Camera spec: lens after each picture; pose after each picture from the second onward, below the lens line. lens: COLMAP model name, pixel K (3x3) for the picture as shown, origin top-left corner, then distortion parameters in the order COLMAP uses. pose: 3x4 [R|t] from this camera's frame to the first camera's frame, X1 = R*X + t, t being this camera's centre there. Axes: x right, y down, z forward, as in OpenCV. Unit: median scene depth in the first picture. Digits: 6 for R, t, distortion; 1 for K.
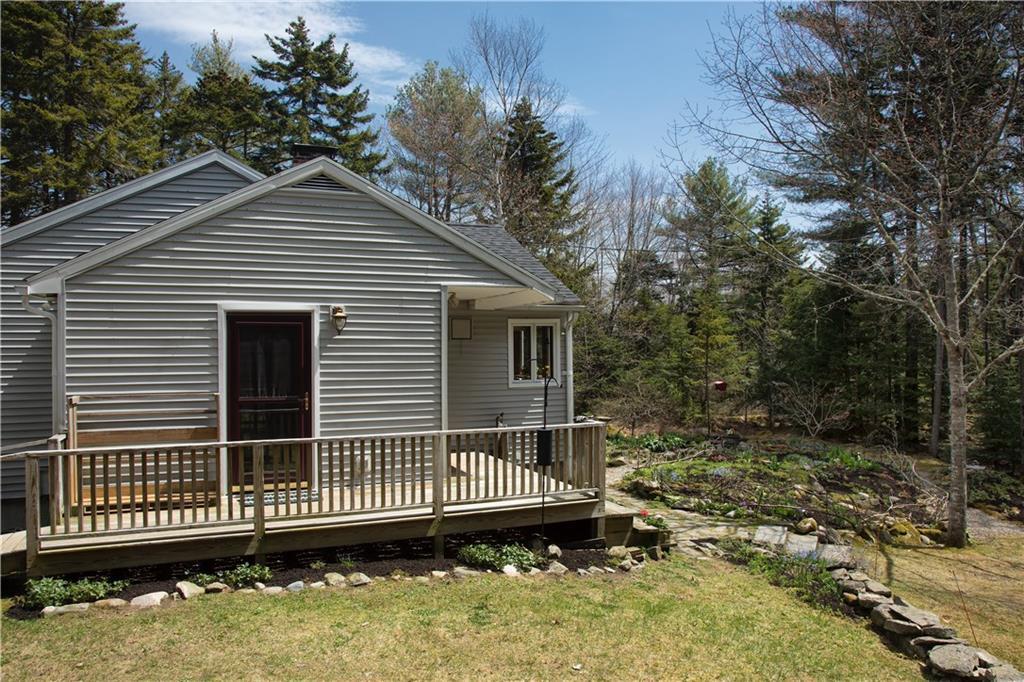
lens RADIAL K [[739.3, 0, 511.3], [0, 739.3, 346.5], [0, 0, 1]] dist [-0.059832, 0.014089]
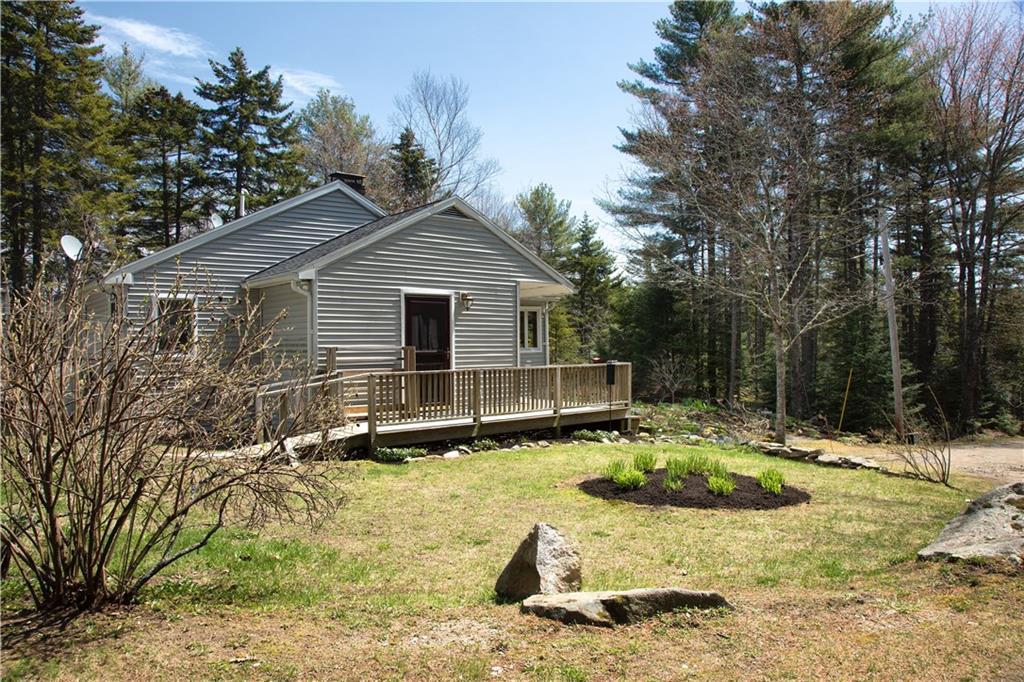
lens RADIAL K [[700.0, 0, 511.8], [0, 700.0, 340.2], [0, 0, 1]] dist [-0.064770, 0.007477]
pose [[0.955542, -0.004128, 0.294826, -0.203168], [0.007288, 0.999927, -0.009622, 0.021468], [-0.294765, 0.011343, 0.955502, -0.155074]]
